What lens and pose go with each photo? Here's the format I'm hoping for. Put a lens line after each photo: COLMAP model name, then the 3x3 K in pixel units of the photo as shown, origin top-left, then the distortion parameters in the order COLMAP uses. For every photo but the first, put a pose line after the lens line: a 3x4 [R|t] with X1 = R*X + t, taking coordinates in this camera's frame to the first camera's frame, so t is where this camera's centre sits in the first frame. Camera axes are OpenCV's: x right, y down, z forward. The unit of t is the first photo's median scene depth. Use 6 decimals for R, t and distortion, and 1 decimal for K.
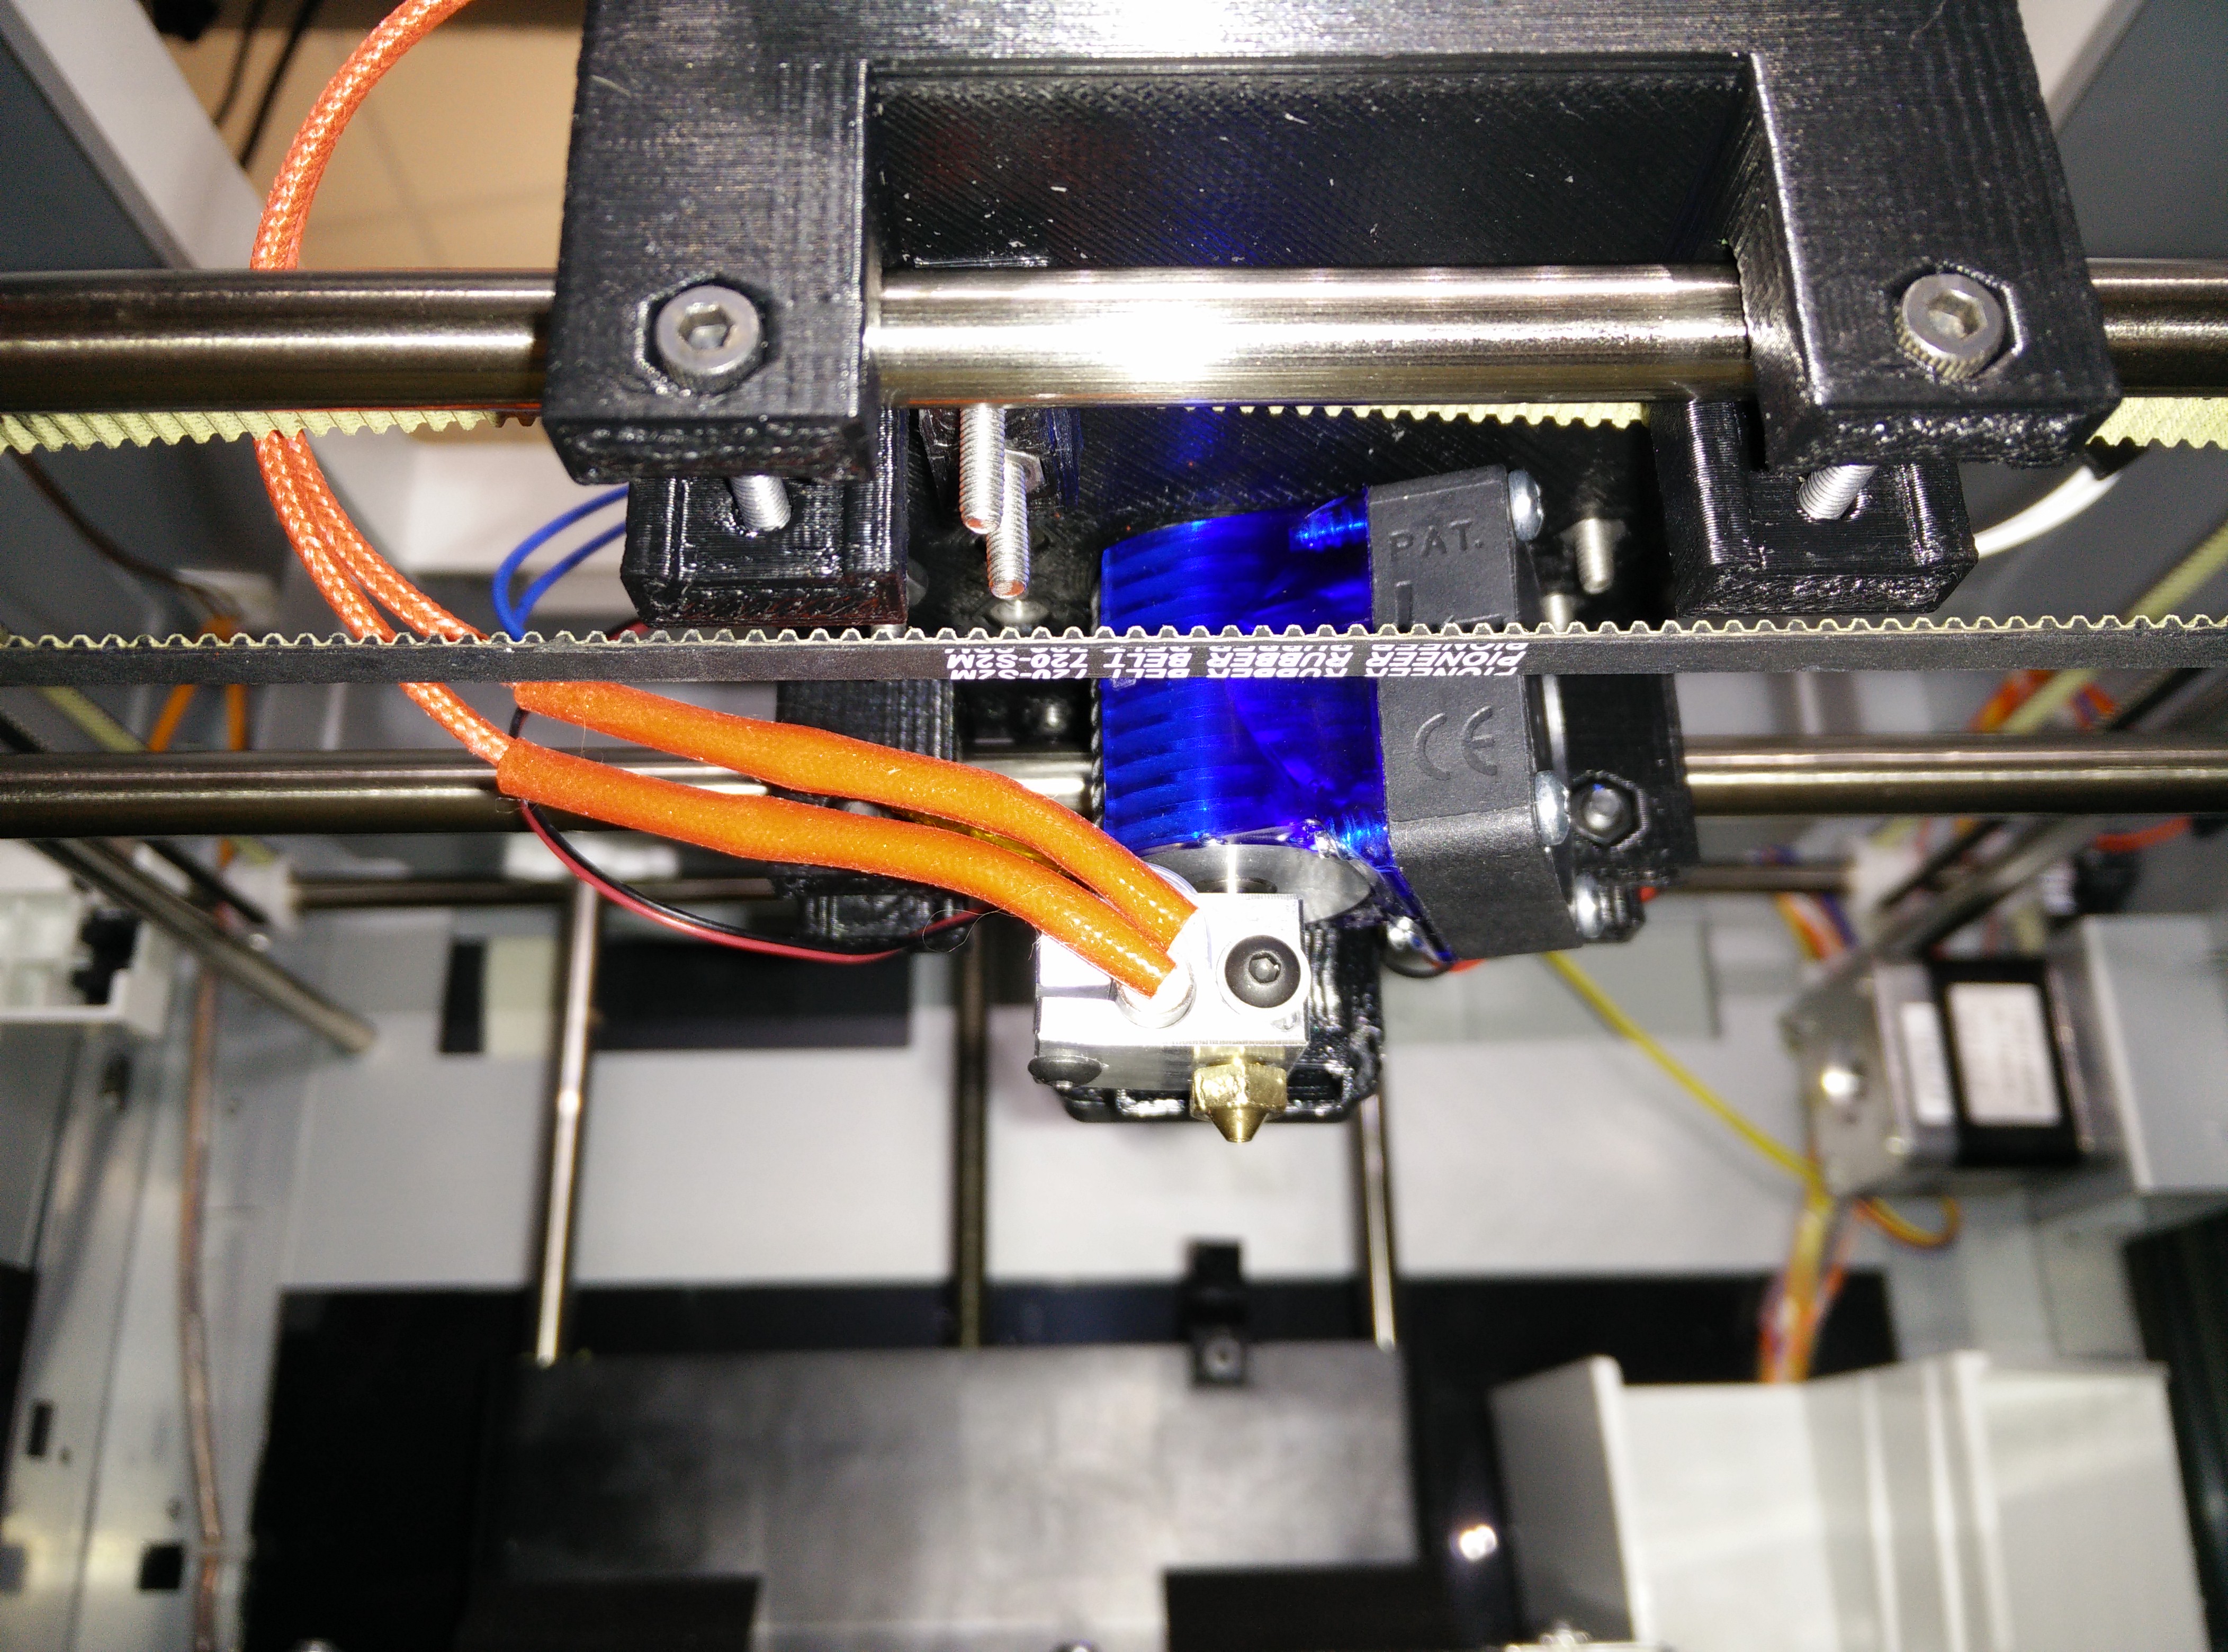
lens RADIAL K [[1831.4, 0, 1114.0], [0, 1831.4, 826.0], [0, 0, 1]] dist [-0.014575, -0.016653]
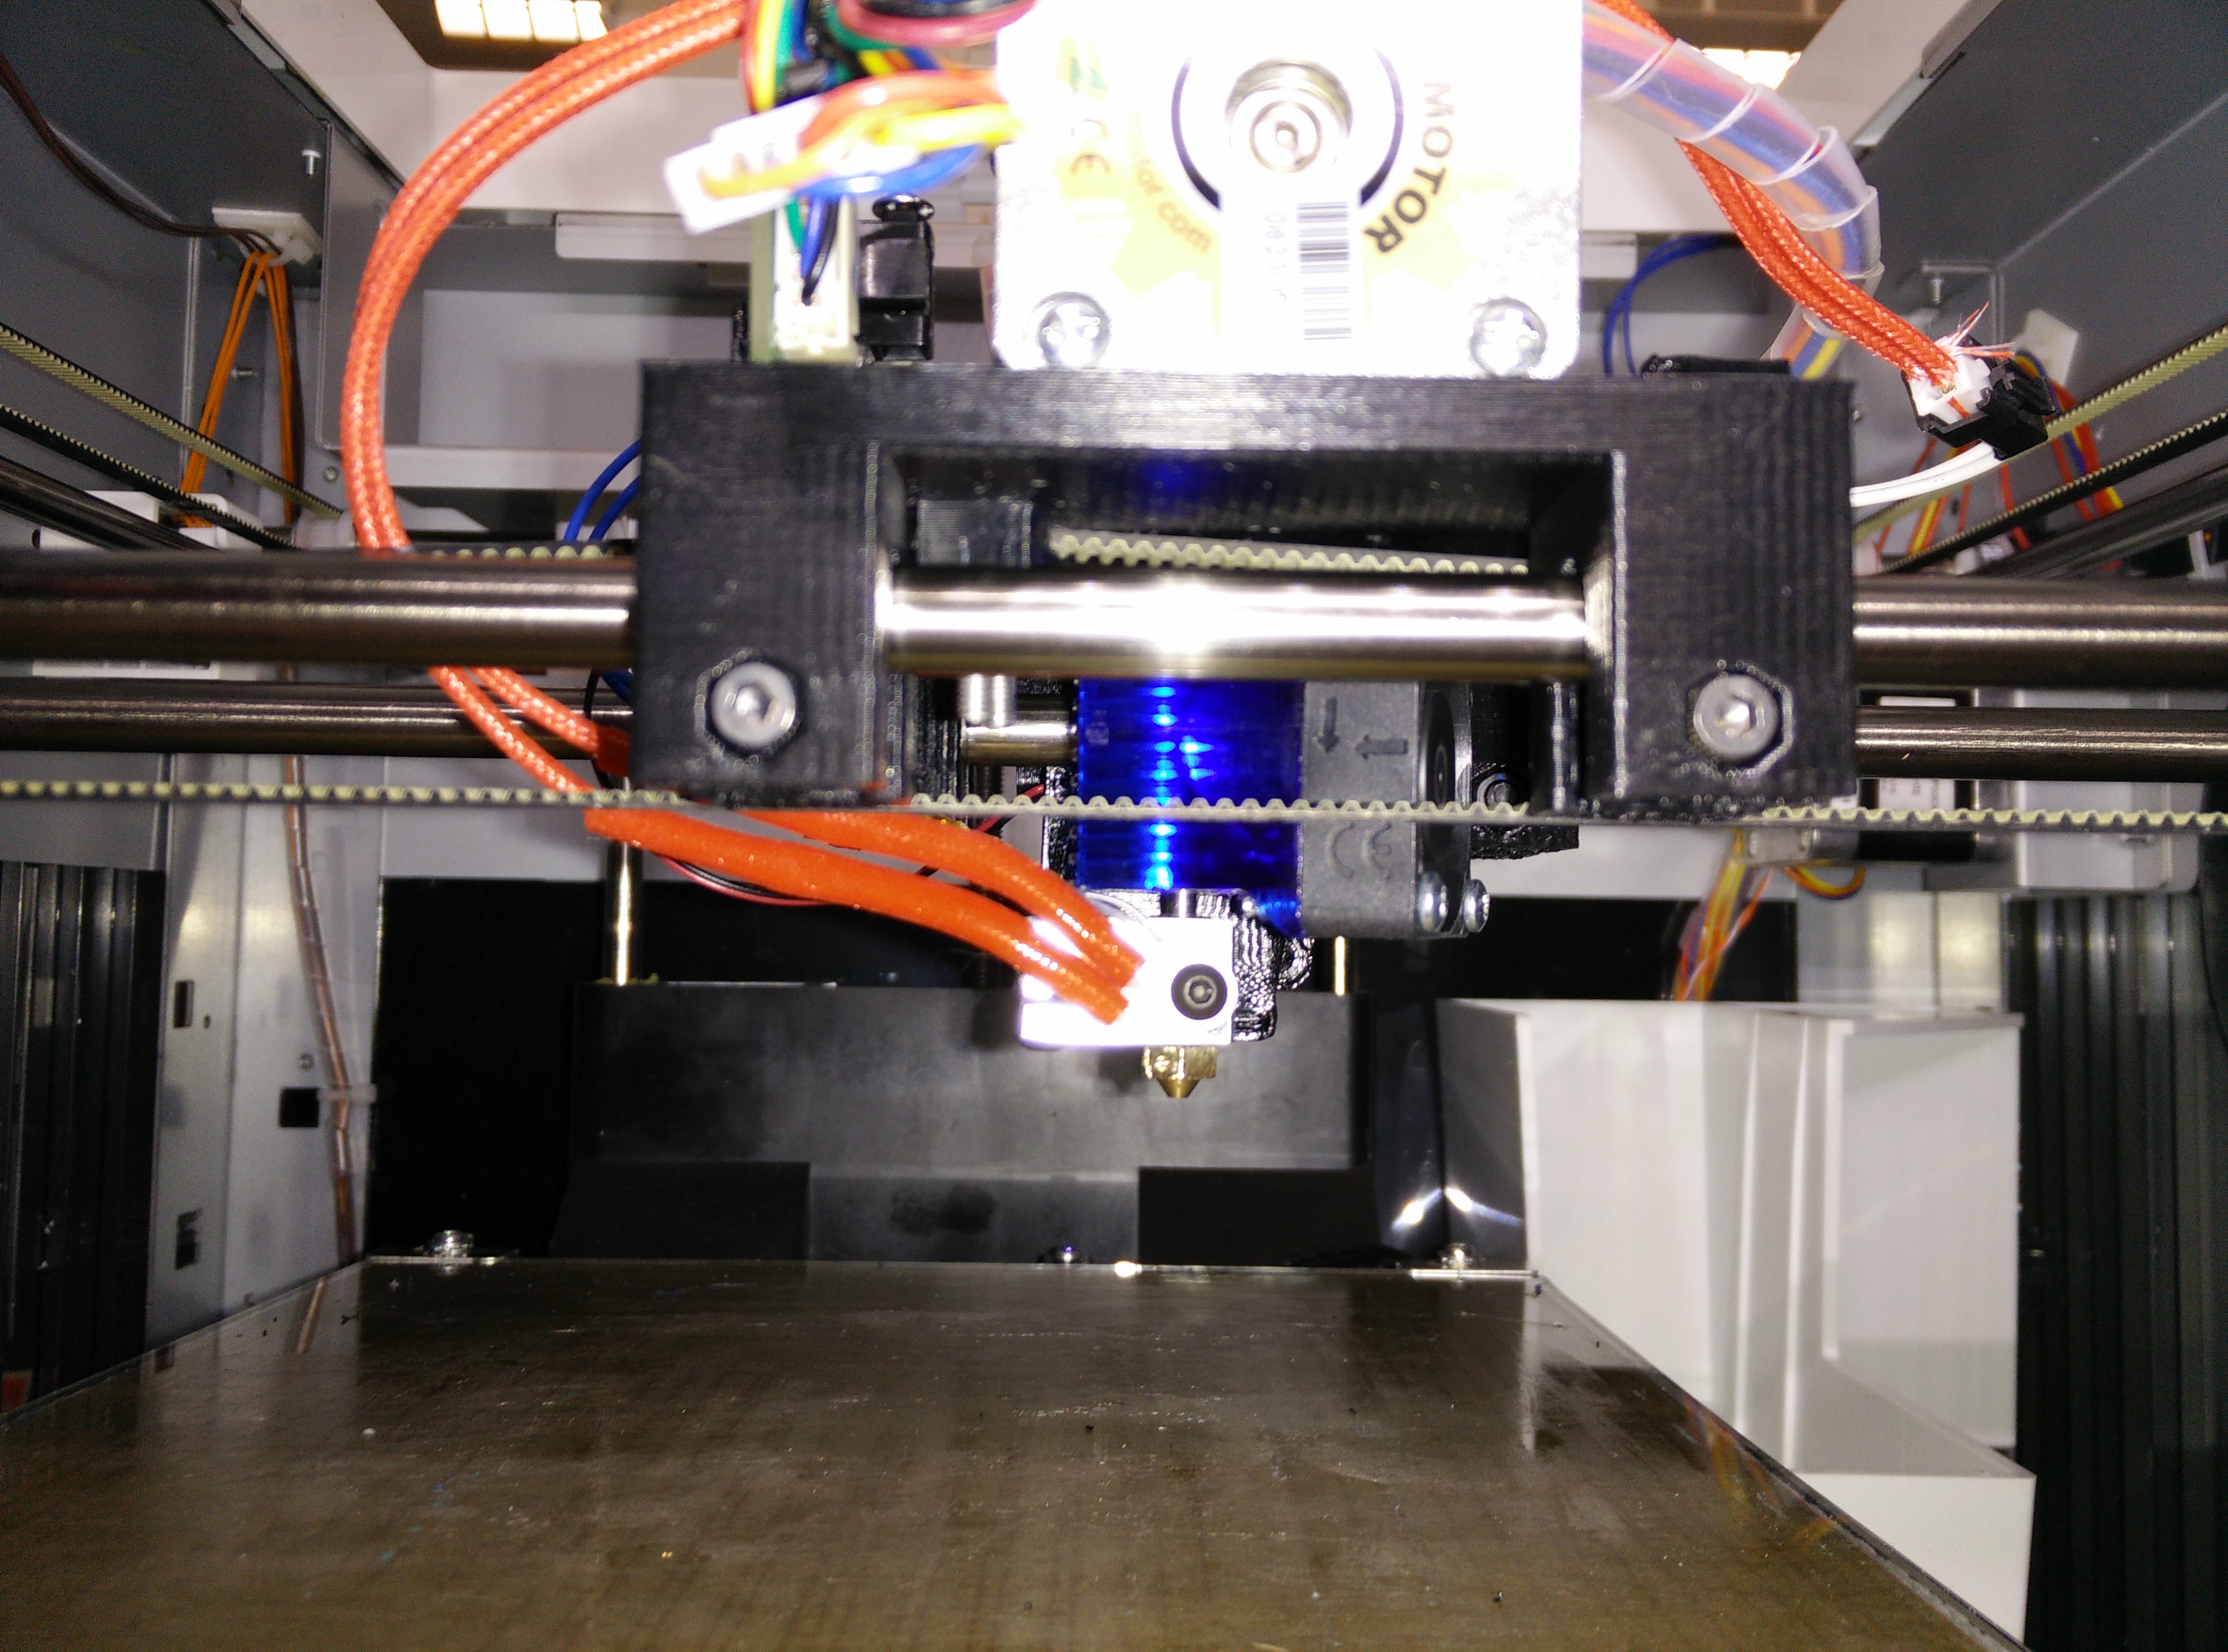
lens RADIAL K [[1774.7, 0, 1114.0], [0, 1774.7, 826.0], [0, 0, 1]] dist [0.004897, -0.000757]
pose [[0.999531, 0.029586, -0.007926, 0.030329], [-0.025968, 0.955775, 0.292951, -0.412935], [0.016243, -0.292608, 0.956095, -0.154258]]
